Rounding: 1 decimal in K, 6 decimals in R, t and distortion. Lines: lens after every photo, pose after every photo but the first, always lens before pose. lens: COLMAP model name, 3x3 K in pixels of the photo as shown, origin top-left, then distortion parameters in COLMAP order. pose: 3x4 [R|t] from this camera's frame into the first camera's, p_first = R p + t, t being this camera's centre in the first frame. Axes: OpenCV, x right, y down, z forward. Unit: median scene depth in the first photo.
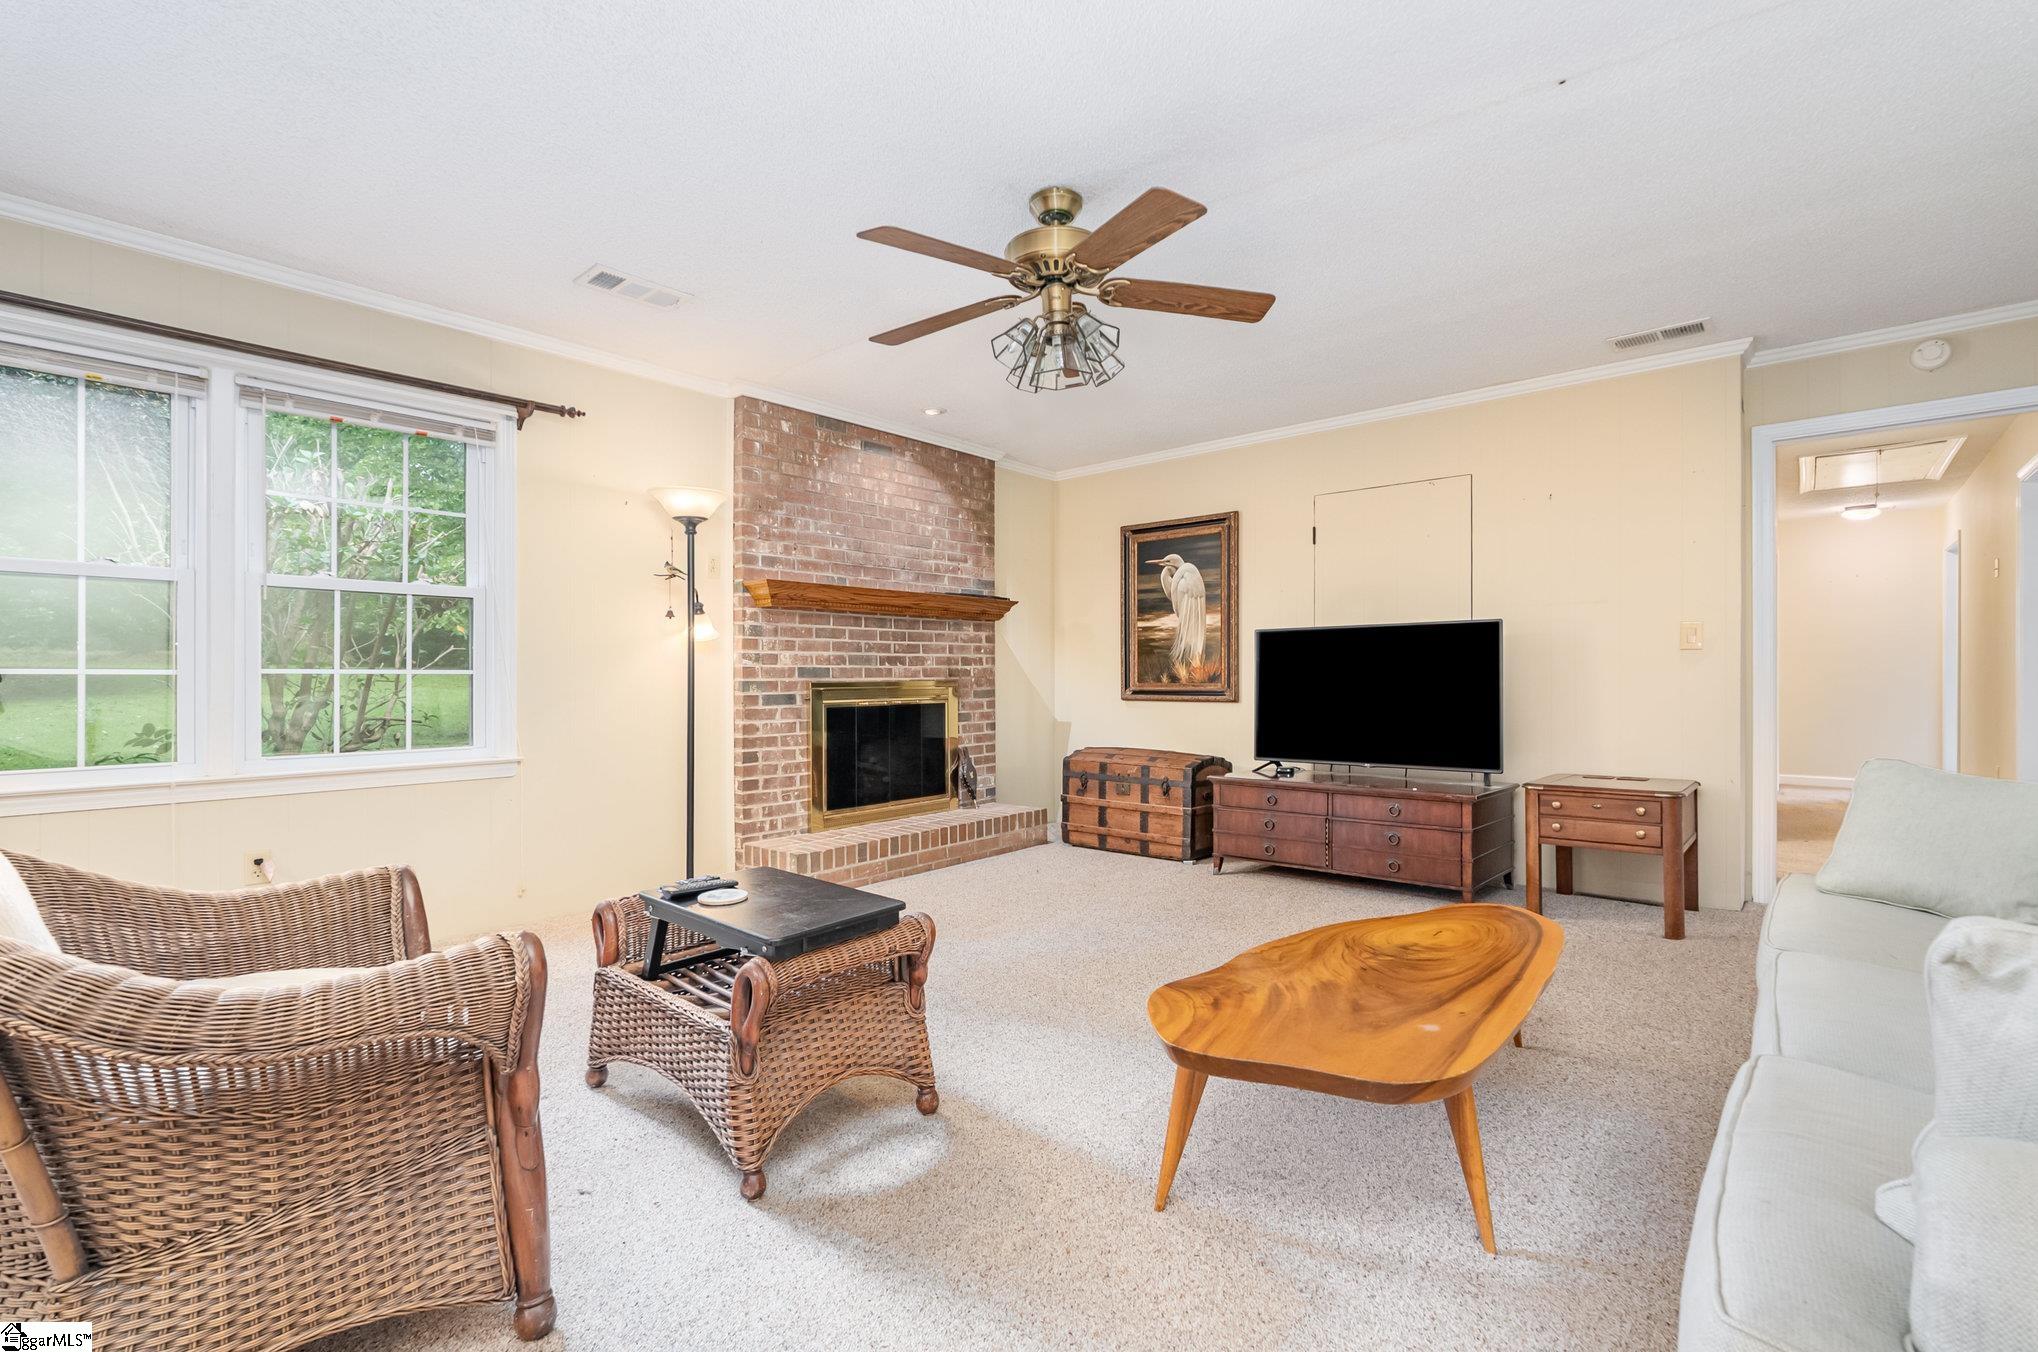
lens RADIAL K [[905.0, 0, 1027.3], [0, 905.0, 677.9], [0, 0, 1]] dist [-0.007366, 0.001551]
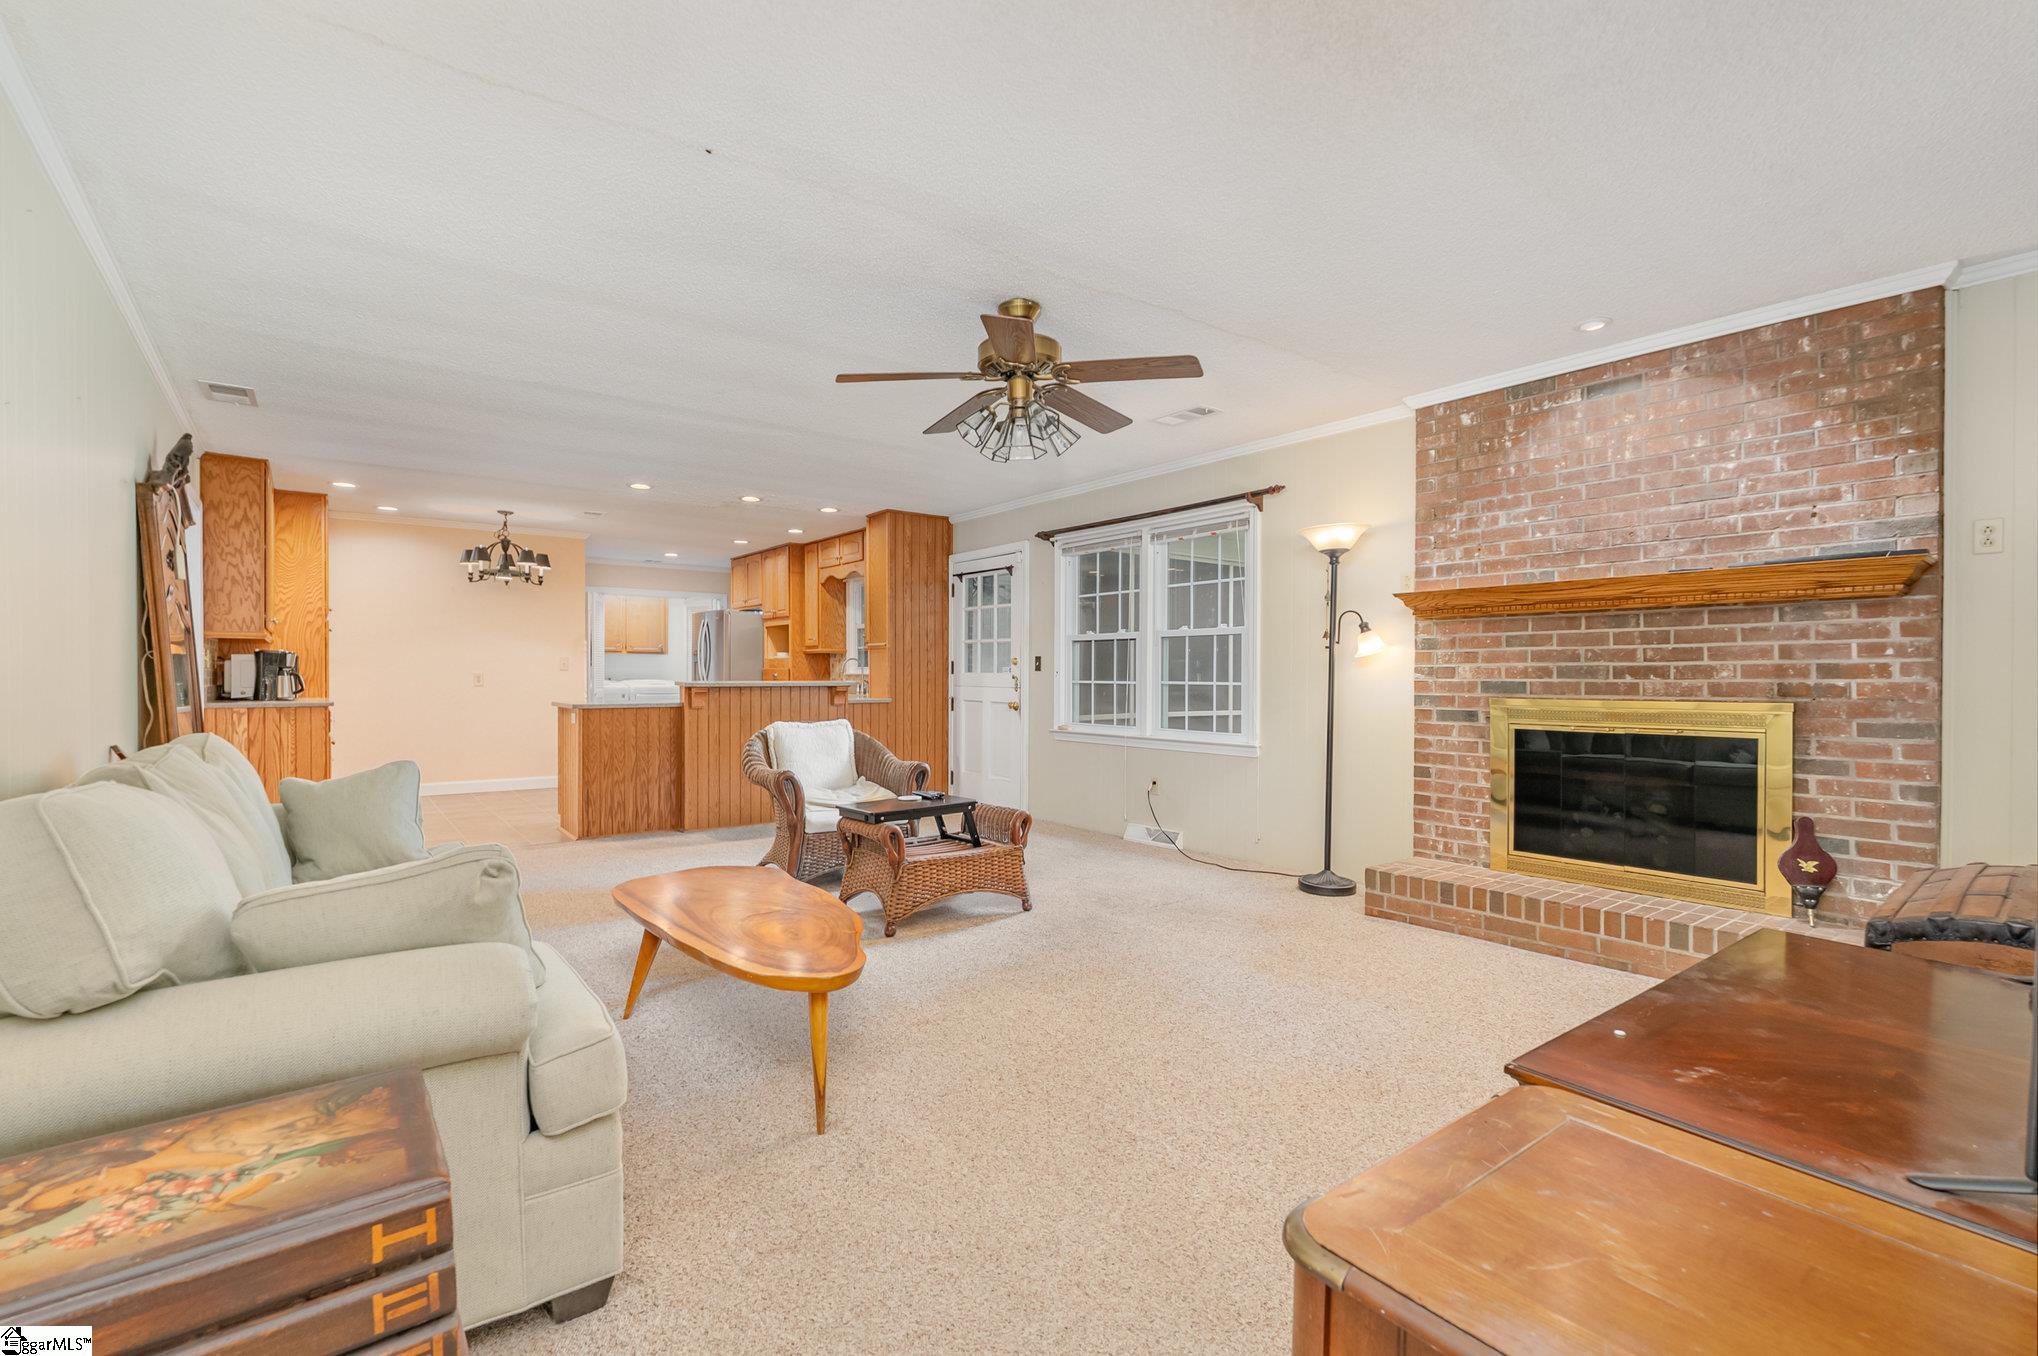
lens RADIAL K [[905.0, 0, 1012.2], [0, 905.0, 683.8], [0, 0, 1]] dist [-0.007366, 0.001551]
pose [[-0.194290, 0.013704, -0.980848, 0.709025], [-0.001049, 0.999899, 0.014178, -0.021224], [0.980944, 0.003784, -0.194256, 0.708775]]
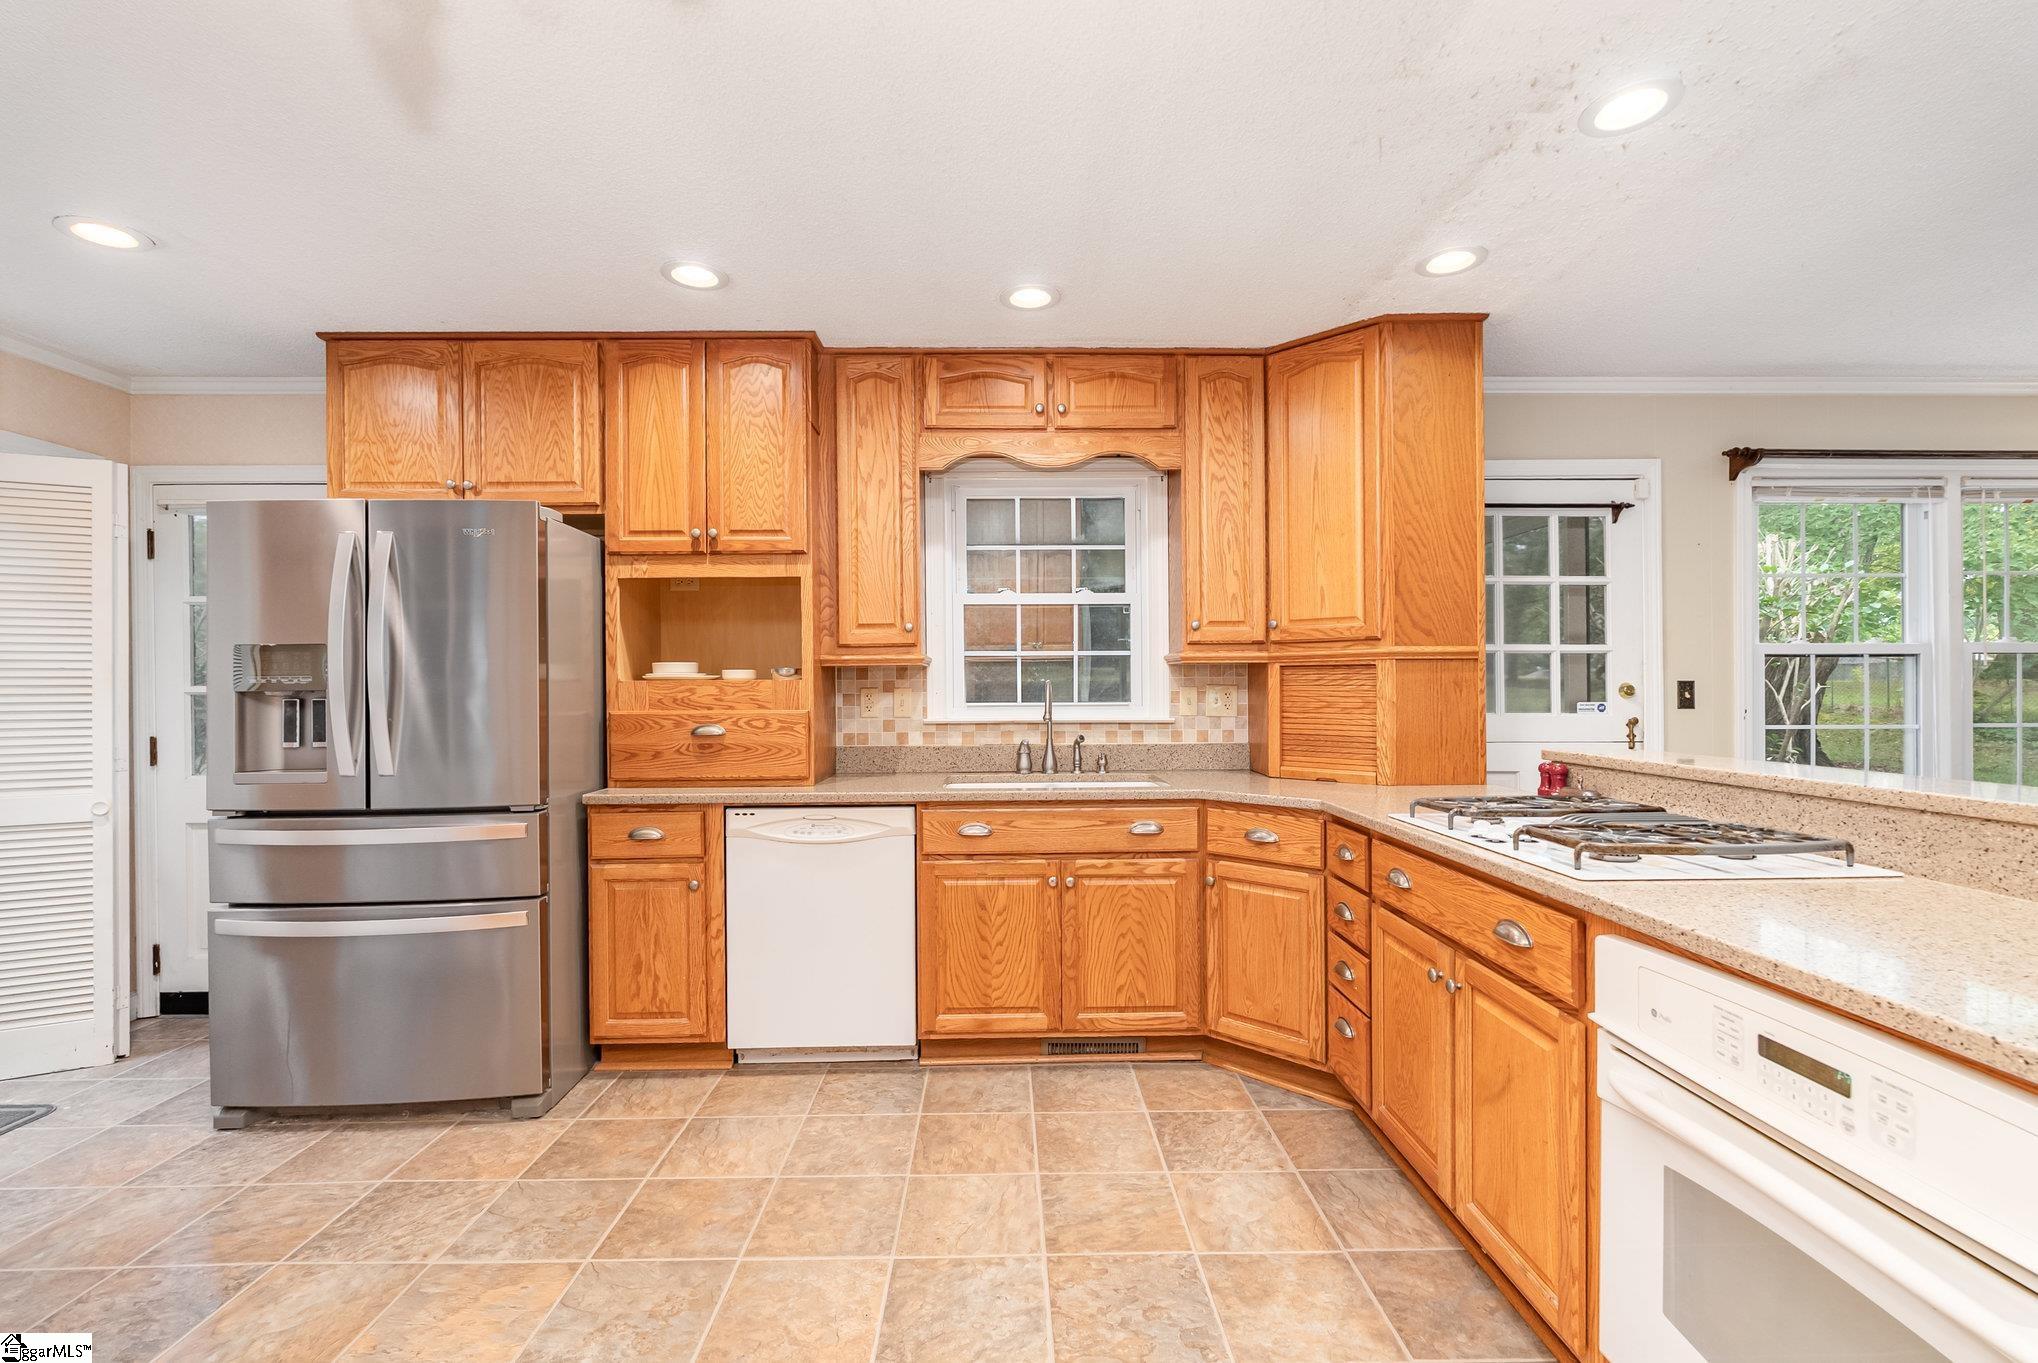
lens RADIAL K [[905.0, 0, 1016.4], [0, 905.0, 682.3], [0, 0, 1]] dist [-0.007366, 0.001551]
pose [[0.672222, -0.003642, -0.740340, -0.544208], [0.004061, 0.999991, -0.001232, -0.045583], [0.740338, -0.002178, 0.672231, -0.472693]]
